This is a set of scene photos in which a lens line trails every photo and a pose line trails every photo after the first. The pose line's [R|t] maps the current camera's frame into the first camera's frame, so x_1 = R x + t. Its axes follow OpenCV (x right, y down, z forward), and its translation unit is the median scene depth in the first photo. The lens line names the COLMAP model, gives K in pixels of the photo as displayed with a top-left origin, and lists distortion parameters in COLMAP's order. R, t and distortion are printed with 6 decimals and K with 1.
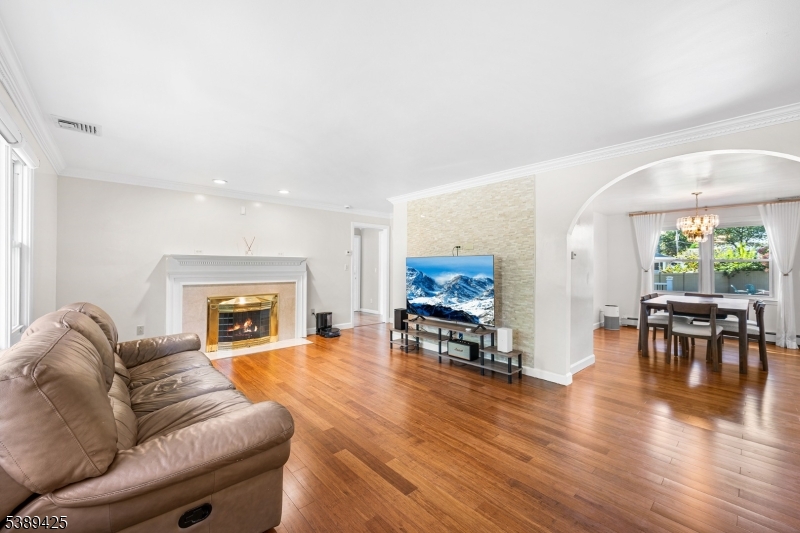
lens RADIAL K [[320.1, 0, 397.8], [0, 320.1, 264.3], [0, 0, 1]] dist [0.000134, -0.000051]
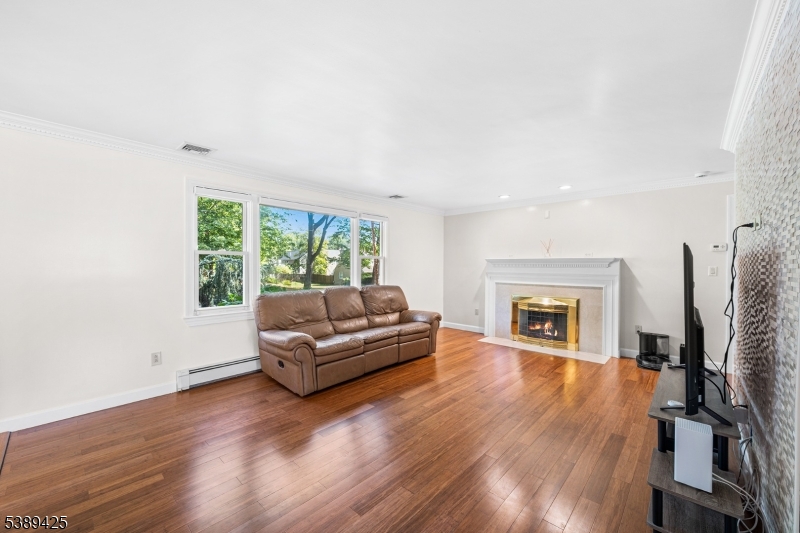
lens RADIAL K [[320.1, 0, 397.8], [0, 320.1, 264.3], [0, 0, 1]] dist [0.000134, -0.000051]
pose [[0.091162, -0.007734, -0.995806, 0.504779], [-0.000813, 0.999969, -0.007840, 0.002112], [0.995836, 0.001525, 0.091153, 0.426699]]
